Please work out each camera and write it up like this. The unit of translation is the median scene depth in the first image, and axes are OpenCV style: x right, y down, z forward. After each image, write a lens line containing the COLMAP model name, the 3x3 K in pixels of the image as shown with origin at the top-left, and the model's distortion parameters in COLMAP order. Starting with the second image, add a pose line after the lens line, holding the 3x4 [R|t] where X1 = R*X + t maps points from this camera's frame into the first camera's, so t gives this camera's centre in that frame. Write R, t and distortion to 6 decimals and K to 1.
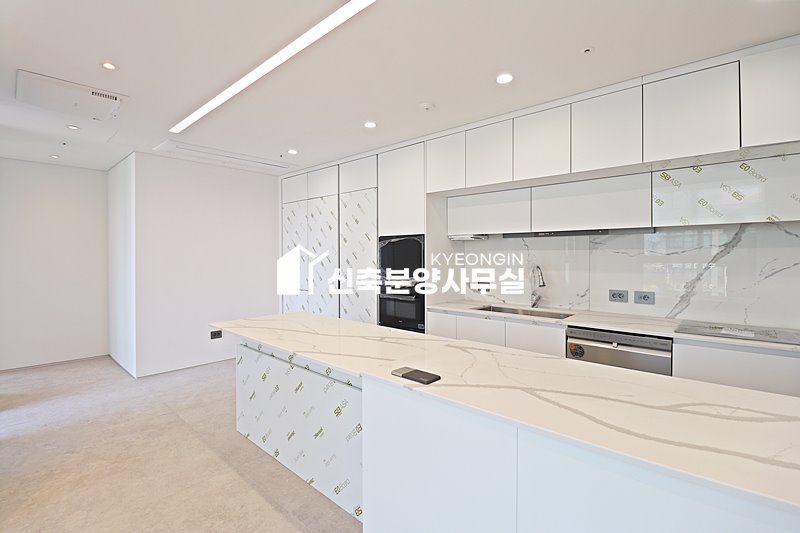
lens RADIAL K [[369.3, 0, 402.2], [0, 369.3, 259.6], [0, 0, 1]] dist [0.000387, -0.013489]
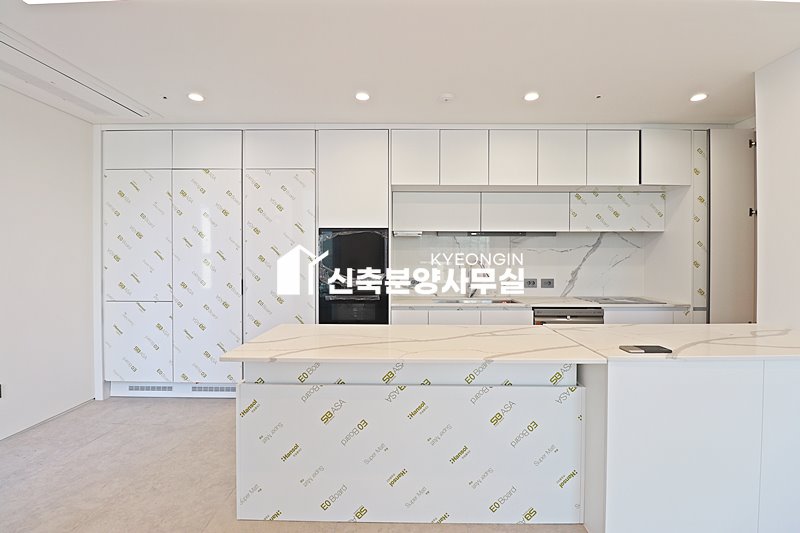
lens RADIAL K [[369.3, 0, 402.2], [0, 369.3, 259.6], [0, 0, 1]] dist [0.000387, -0.013489]
pose [[0.747737, 0.001067, 0.663994, -0.542684], [0.005527, 0.999954, -0.007831, 0.019187], [-0.663972, 0.009526, 0.747697, 0.279800]]
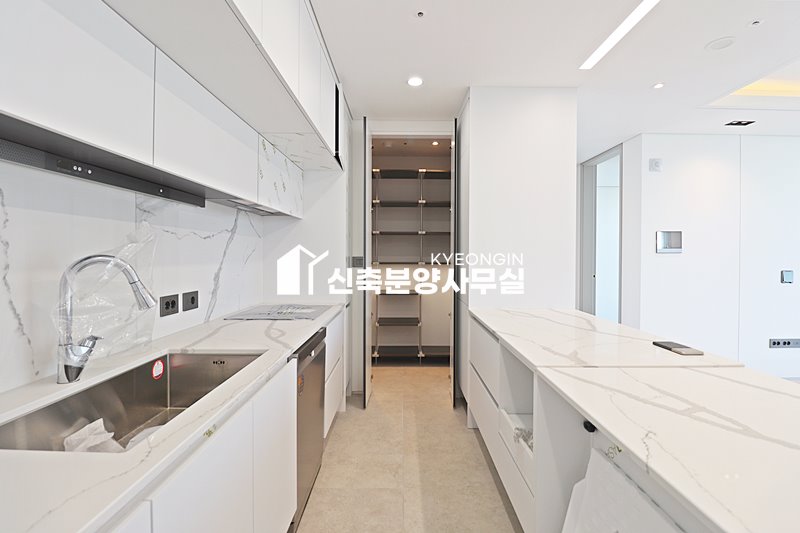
lens RADIAL K [[373.6, 0, 404.0], [0, 373.6, 259.2], [0, 0, 1]] dist [0.000255, -0.013549]
pose [[-0.681520, -0.003617, 0.731791, -0.091239], [0.011062, 0.999823, 0.015243, 0.017538], [-0.731716, 0.018484, -0.681359, 0.982871]]
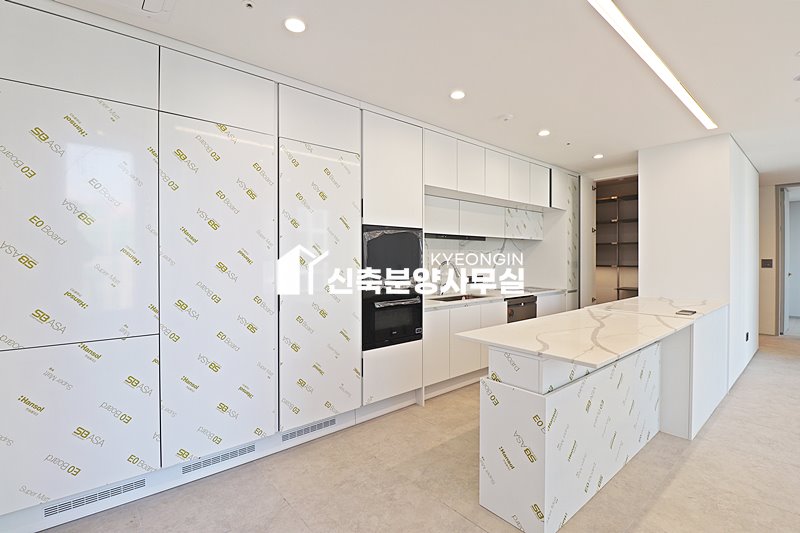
lens RADIAL K [[373.6, 0, 404.0], [0, 373.6, 259.2], [0, 0, 1]] dist [0.000255, -0.013549]
pose [[0.118567, -0.000500, 0.992946, -0.877746], [0.014484, 0.999894, -0.001227, 0.008173], [-0.992840, 0.014527, 0.118561, 0.948450]]
